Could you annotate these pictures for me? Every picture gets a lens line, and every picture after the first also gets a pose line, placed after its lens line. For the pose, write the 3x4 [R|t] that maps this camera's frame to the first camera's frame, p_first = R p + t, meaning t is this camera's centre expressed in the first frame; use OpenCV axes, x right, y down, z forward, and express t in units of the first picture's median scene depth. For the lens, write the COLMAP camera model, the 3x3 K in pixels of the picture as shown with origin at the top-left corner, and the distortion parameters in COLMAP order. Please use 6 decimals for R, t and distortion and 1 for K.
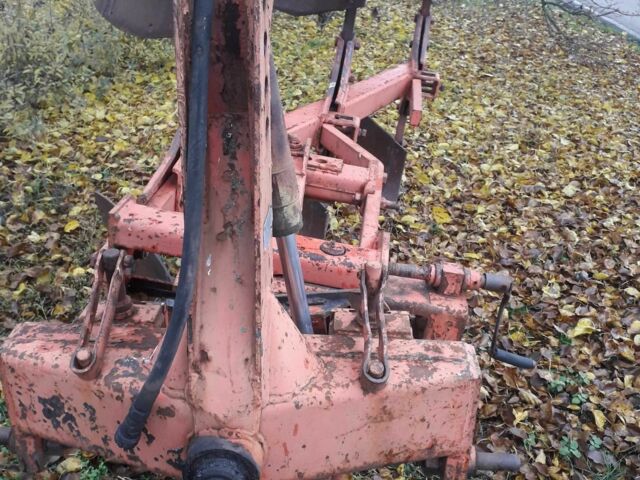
lens RADIAL K [[723.4, 0, 320.0], [0, 723.4, 240.0], [0, 0, 1]] dist [0.238827, -0.813917]
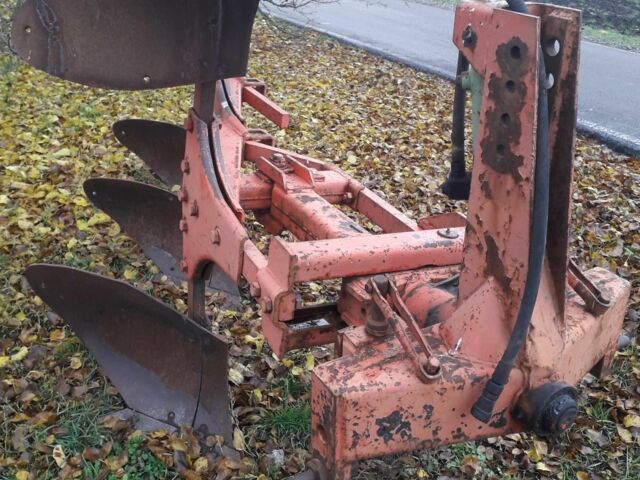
lens RADIAL K [[723.4, 0, 320.0], [0, 723.4, 240.0], [0, 0, 1]] dist [0.238827, -0.813917]
pose [[0.827217, -0.265514, 0.495191, -0.338007], [0.256804, 0.962530, 0.087103, -0.061245], [-0.499763, 0.055114, 0.864407, 0.022500]]
